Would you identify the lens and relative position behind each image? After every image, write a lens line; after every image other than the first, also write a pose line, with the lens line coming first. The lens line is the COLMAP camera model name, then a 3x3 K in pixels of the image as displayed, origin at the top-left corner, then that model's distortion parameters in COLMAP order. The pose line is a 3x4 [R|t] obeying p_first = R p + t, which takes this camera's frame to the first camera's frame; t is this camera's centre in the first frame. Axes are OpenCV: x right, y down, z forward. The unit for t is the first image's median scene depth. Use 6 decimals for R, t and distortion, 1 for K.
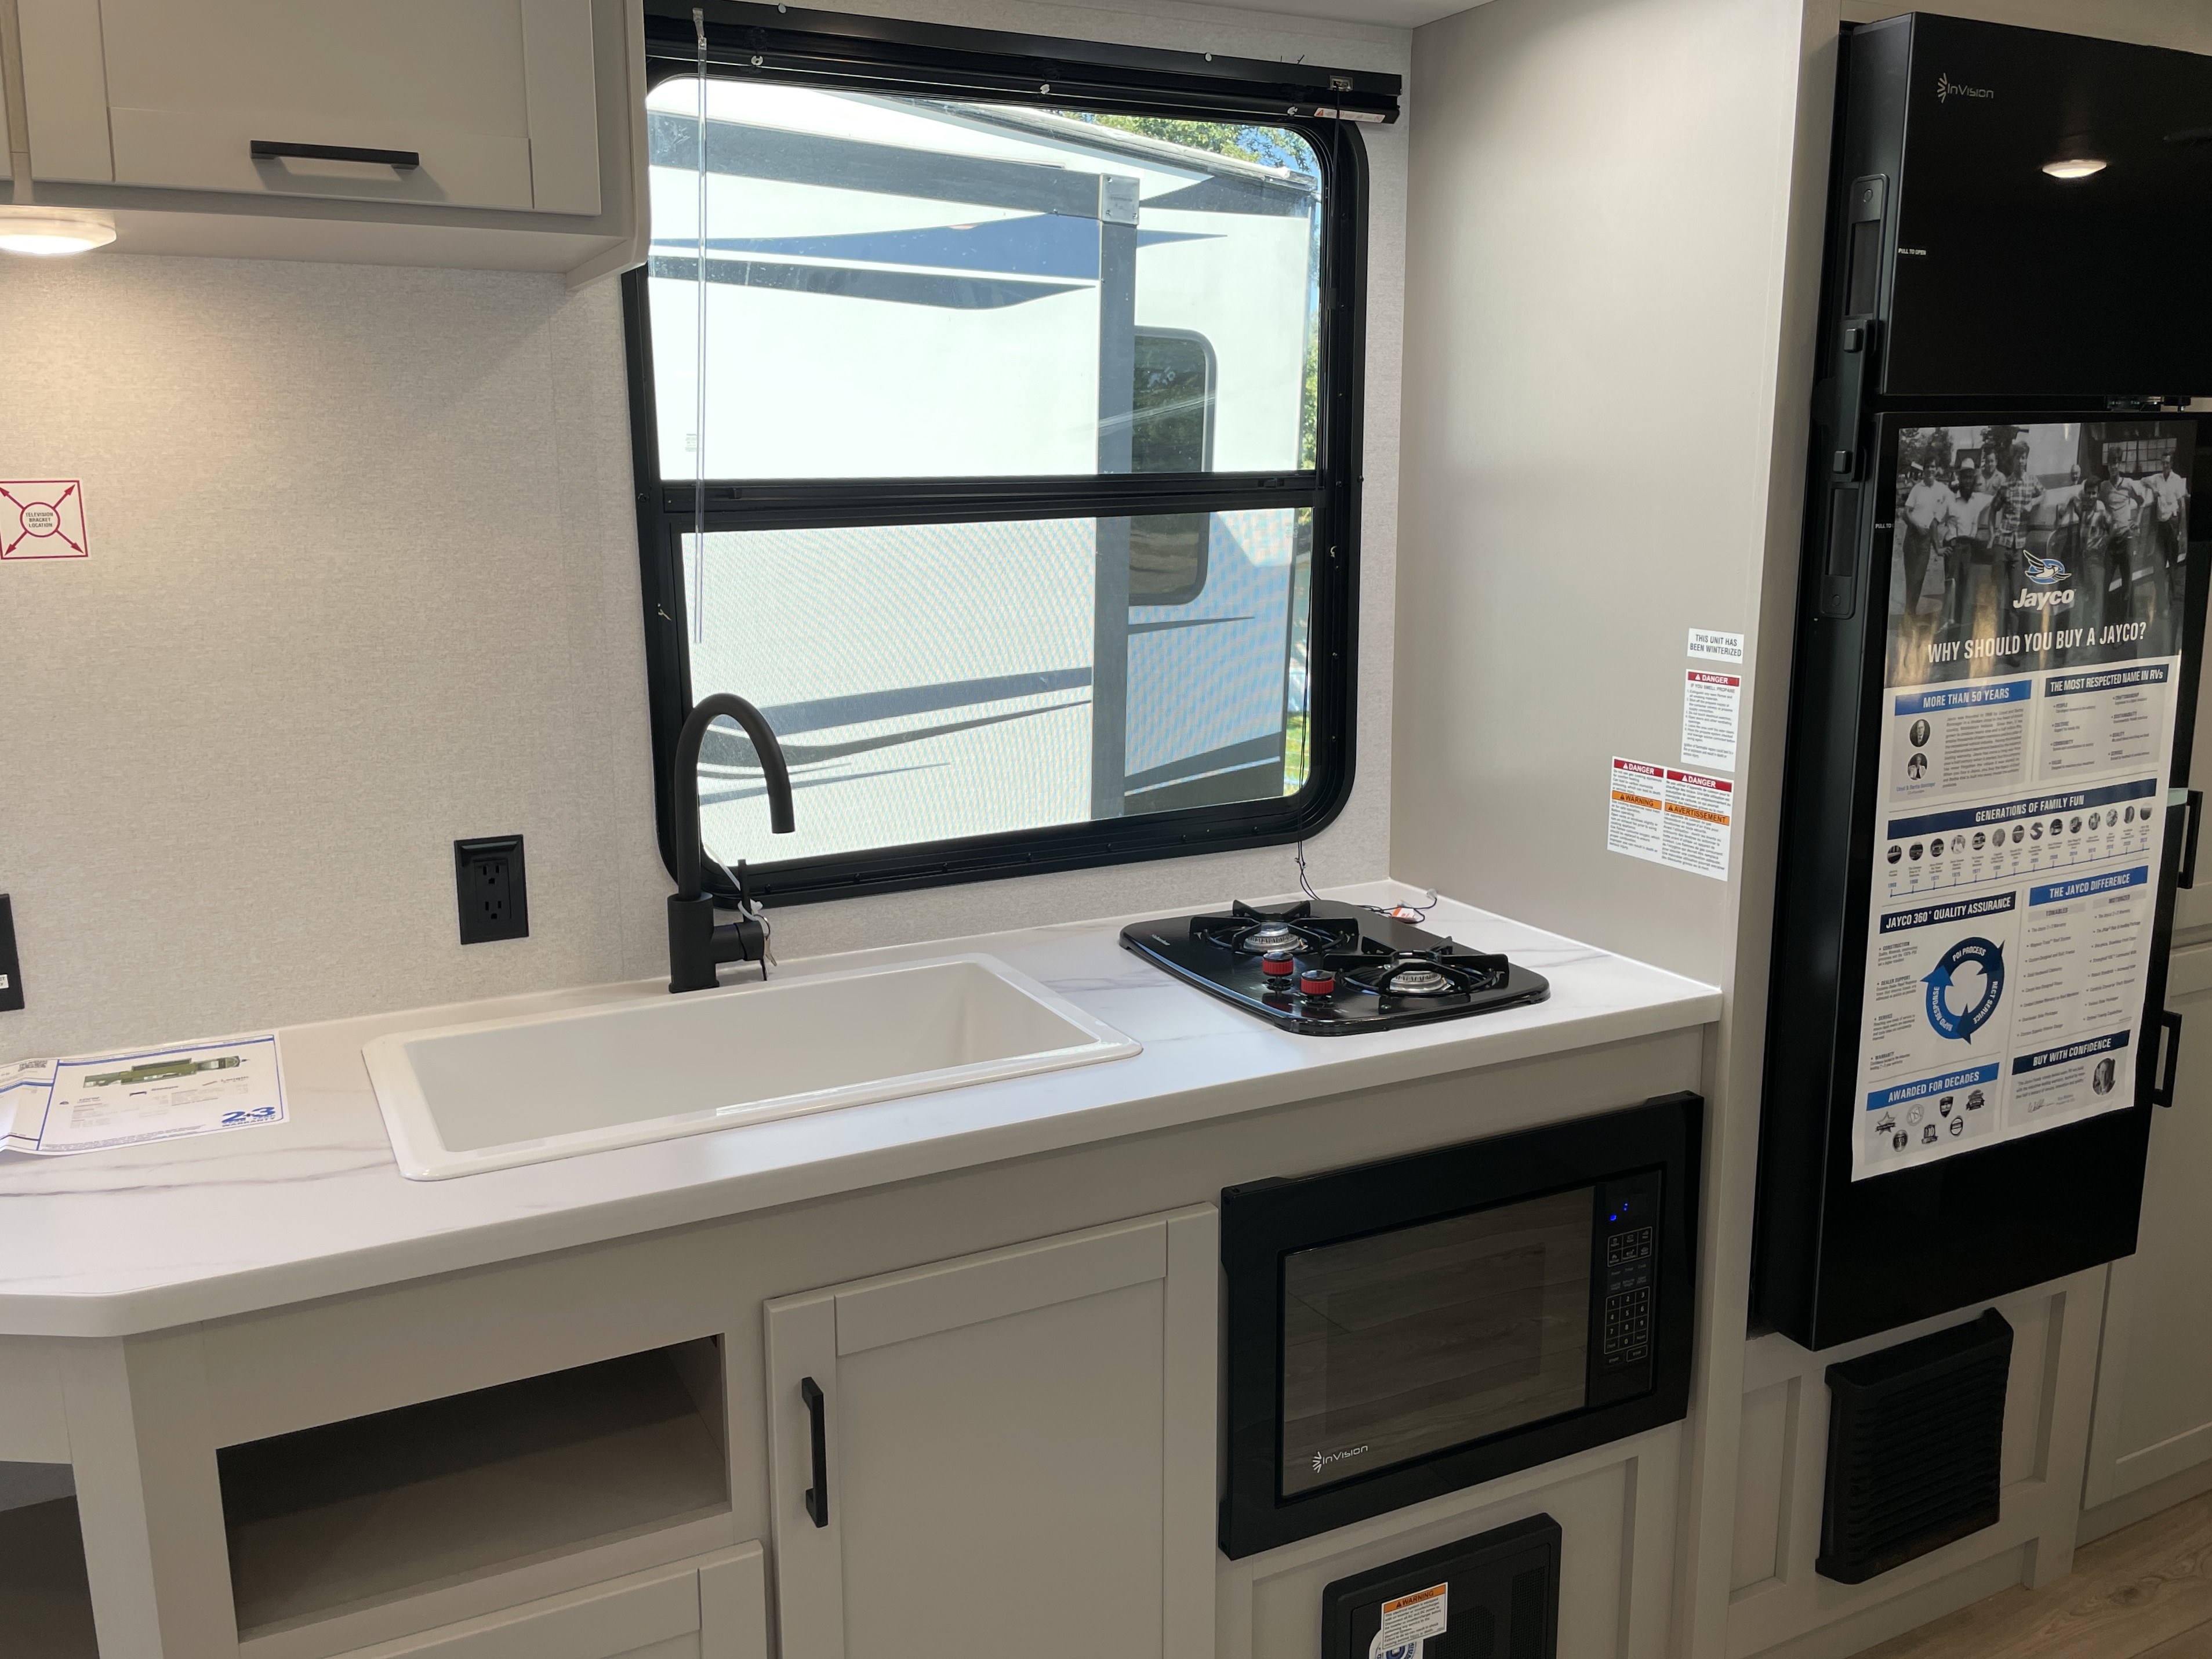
lens RADIAL K [[1856.8, 0, 1106.0], [0, 1856.8, 829.5], [0, 0, 1]] dist [0.008111, 0.002461]
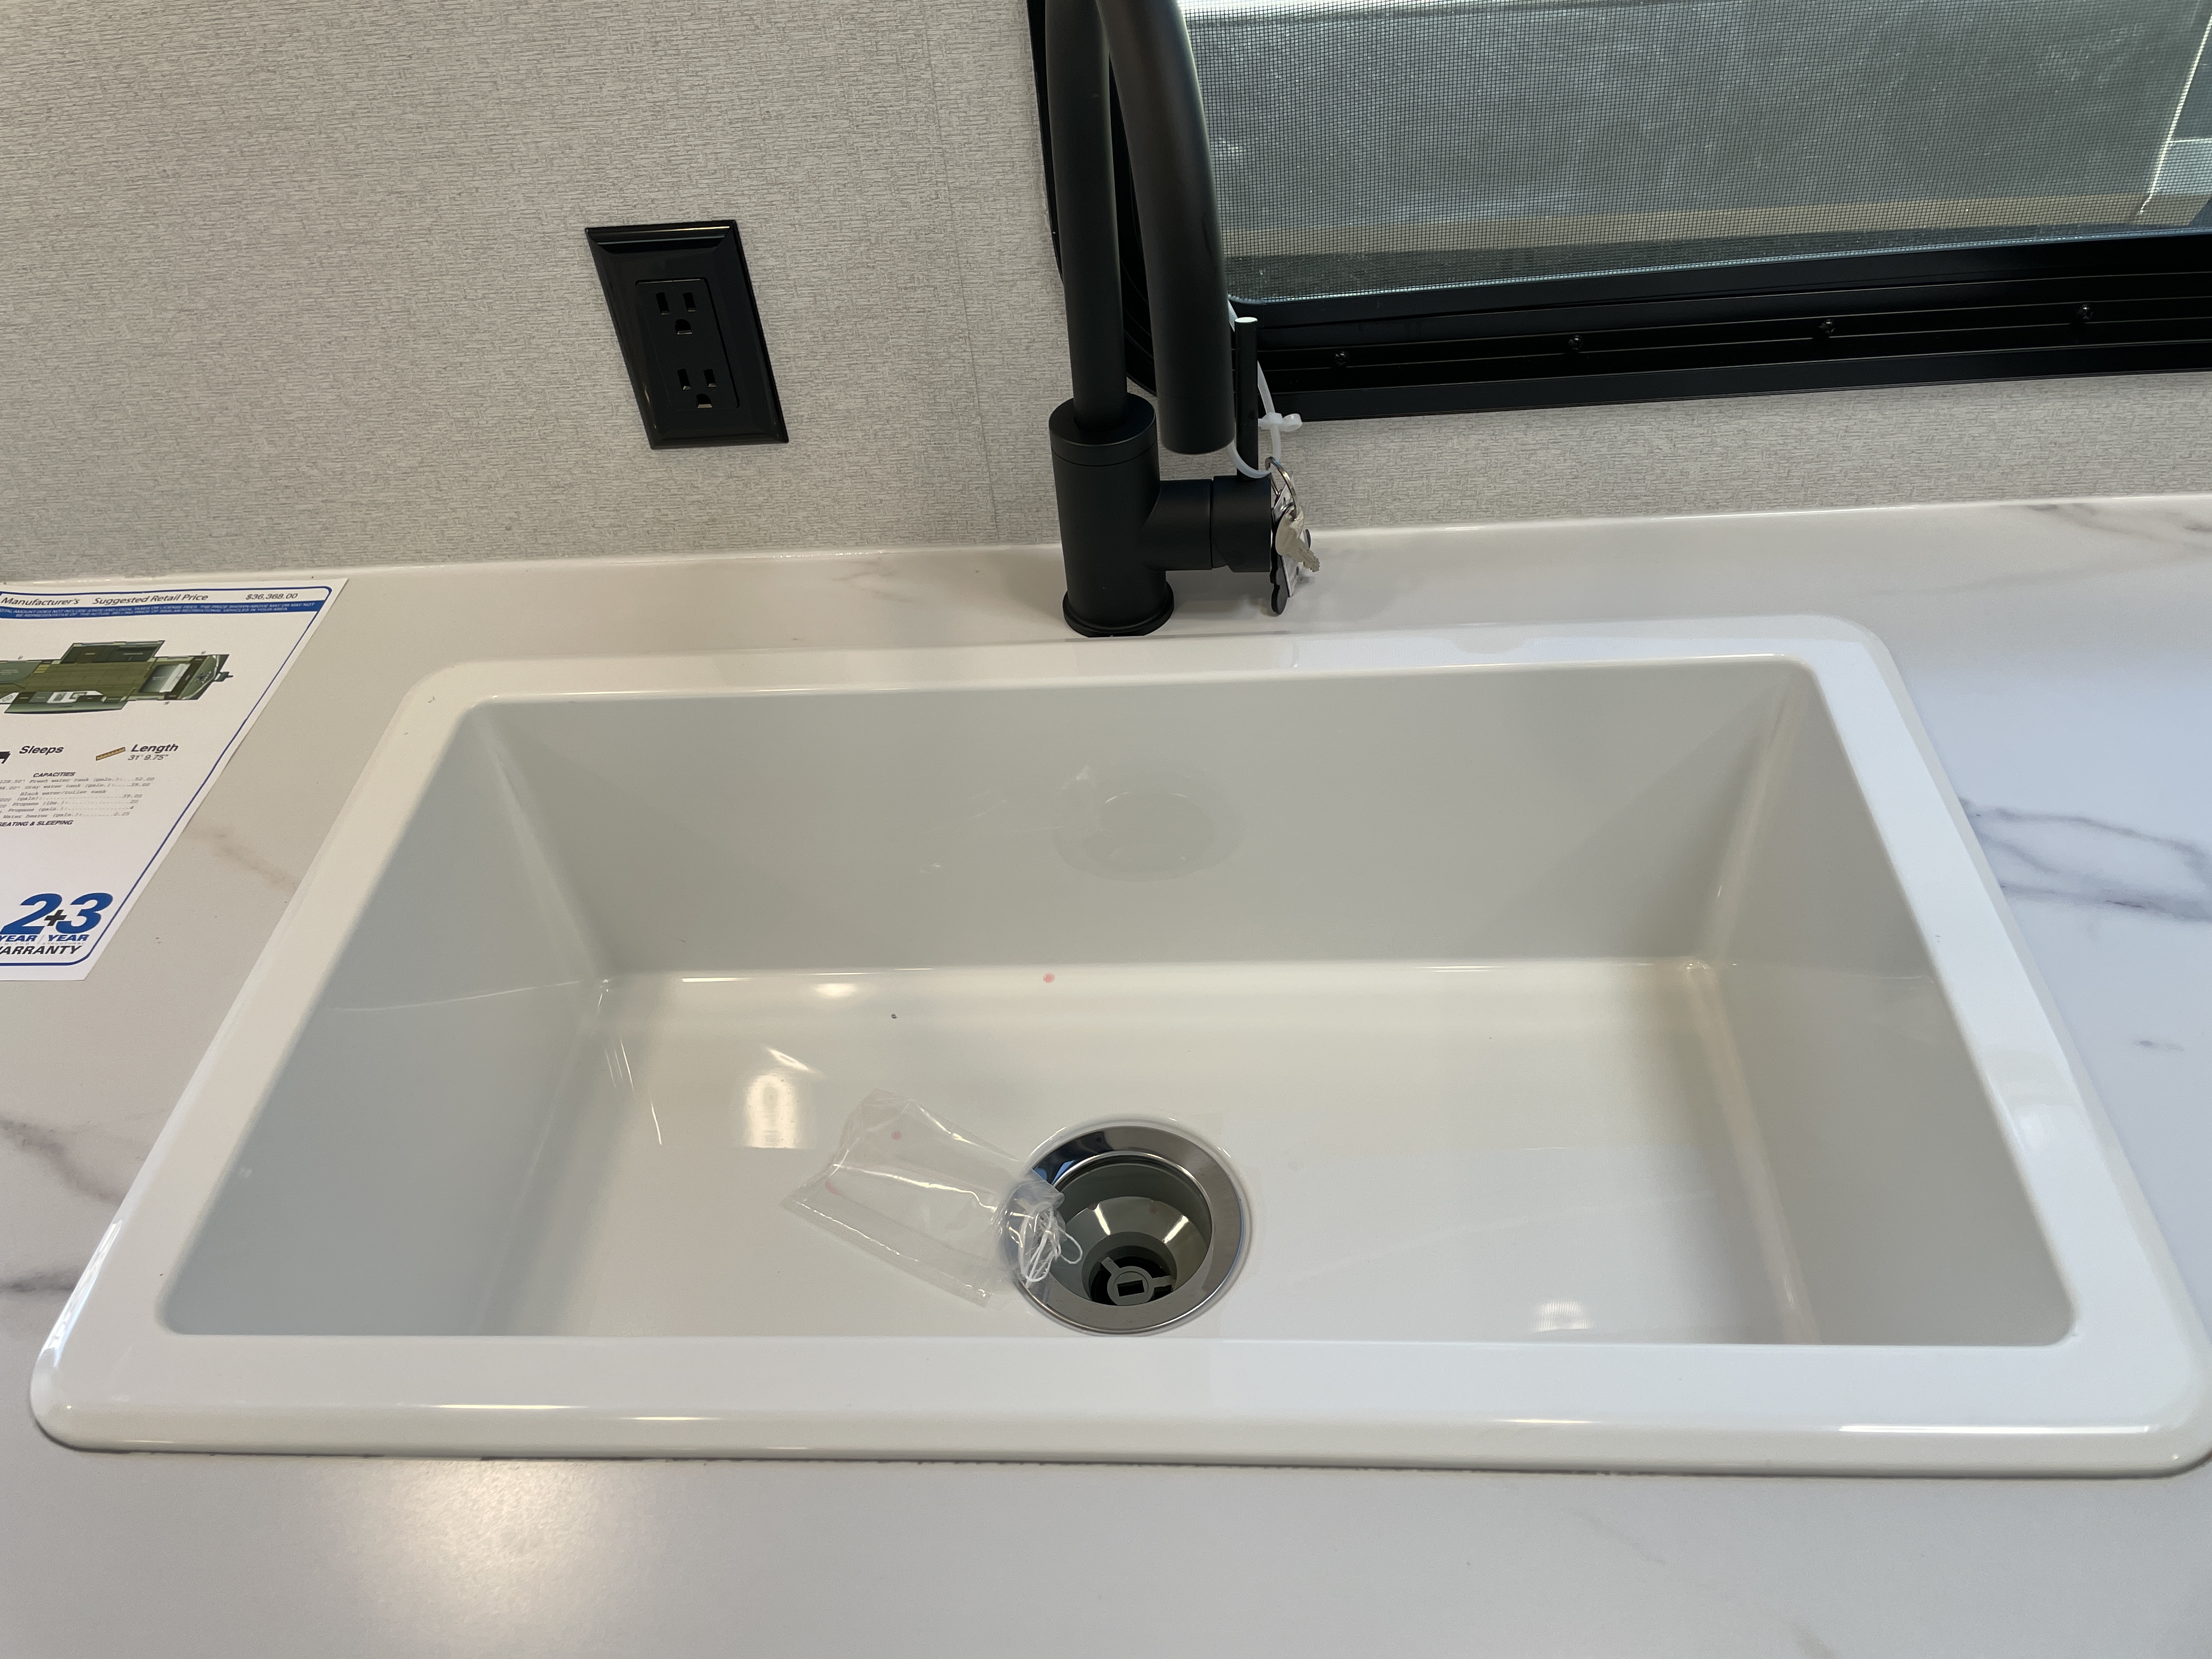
lens RADIAL K [[1703.3, 0, 1106.0], [0, 1703.3, 829.5], [0, 0, 1]] dist [0.073373, -0.098133]
pose [[0.854354, 0.300428, -0.424055, -0.035348], [-0.014448, 0.829389, 0.558485, -0.101315], [0.519491, -0.471017, 0.712932, 0.698633]]
